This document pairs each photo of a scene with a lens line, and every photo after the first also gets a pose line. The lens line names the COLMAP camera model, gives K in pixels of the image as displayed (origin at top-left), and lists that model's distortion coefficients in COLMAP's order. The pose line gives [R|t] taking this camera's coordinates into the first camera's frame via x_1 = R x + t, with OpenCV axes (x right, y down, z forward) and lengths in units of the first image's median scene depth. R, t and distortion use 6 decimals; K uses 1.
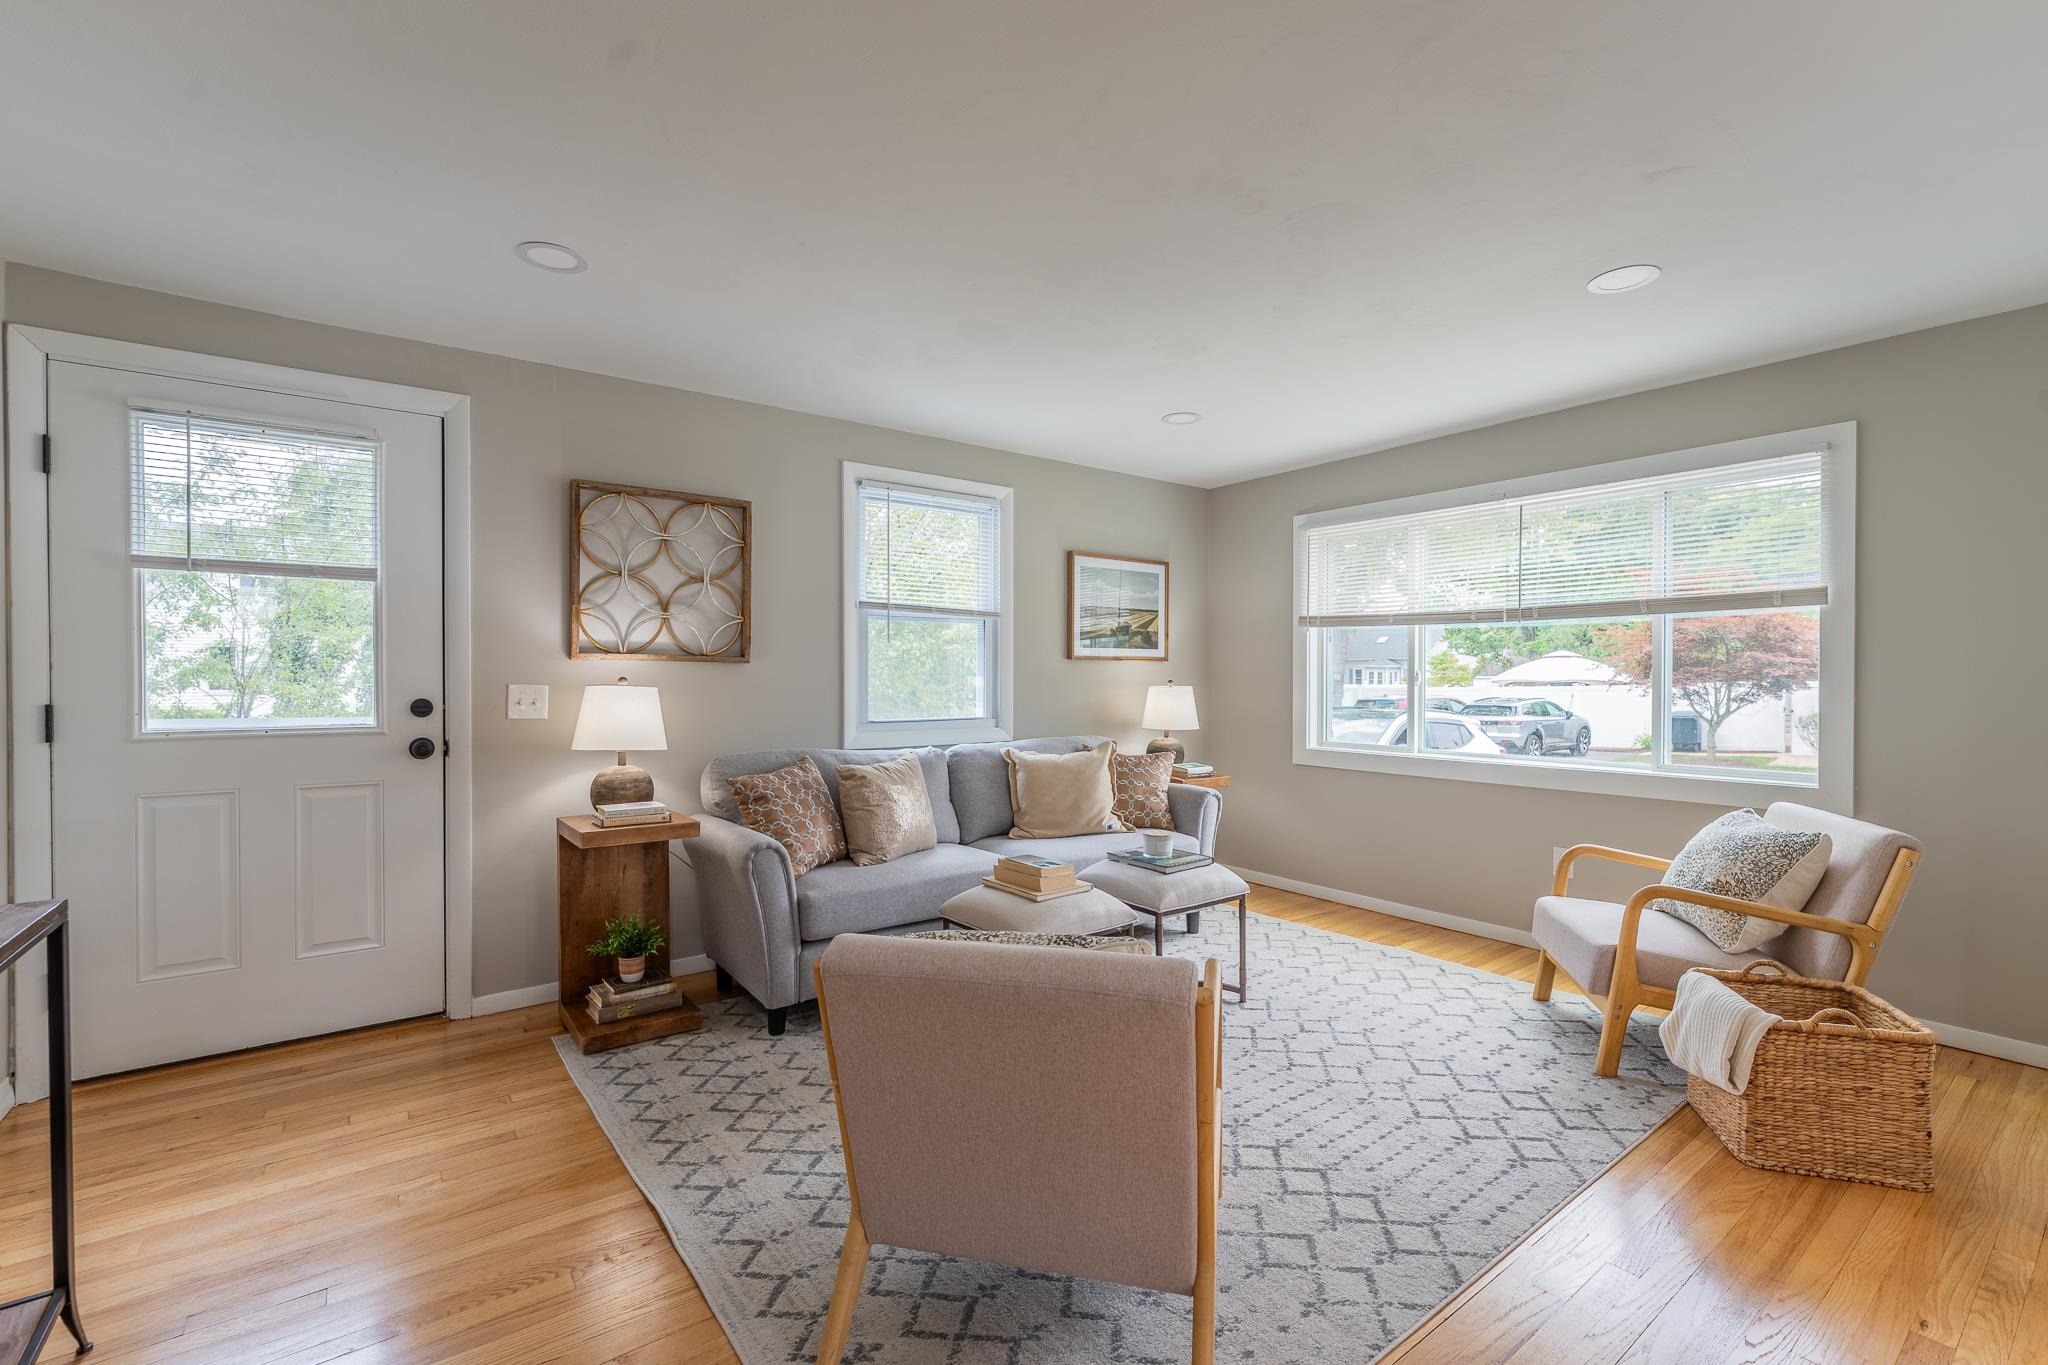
lens RADIAL K [[877.0, 0, 1018.7], [0, 877.0, 684.3], [0, 0, 1]] dist [-0.000915, -0.000507]
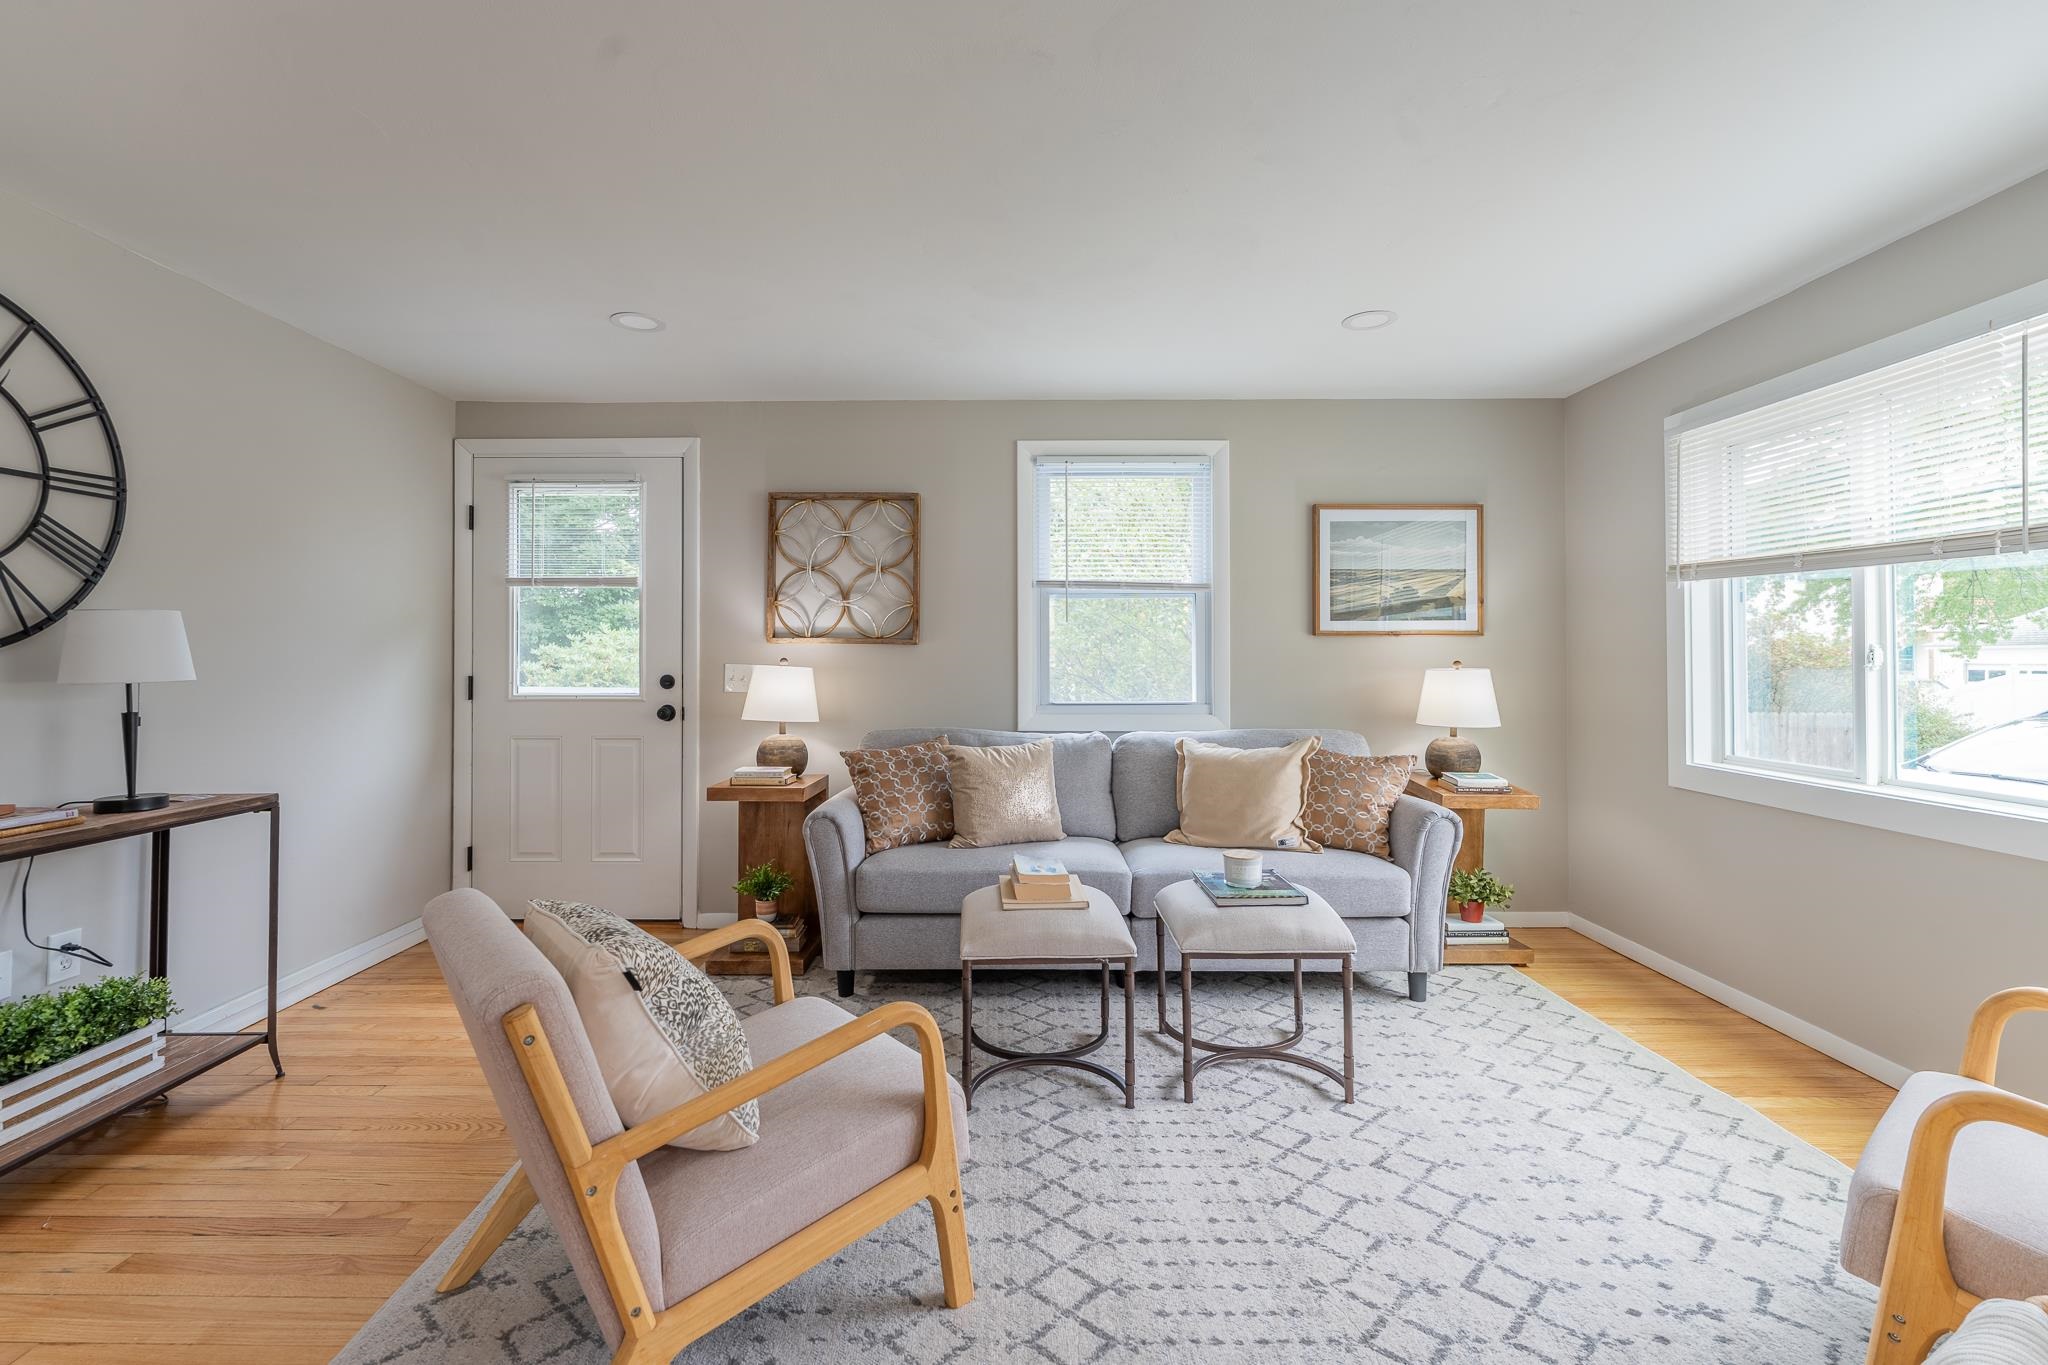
lens RADIAL K [[882.6, 0, 1012.2], [0, 882.6, 647.5], [0, 0, 1]] dist [-0.000054, -0.000412]
pose [[0.799440, -0.009680, -0.600668, 0.427028], [-0.003085, 0.999791, -0.020219, 0.000389], [0.600739, 0.018017, 0.799243, 0.214317]]
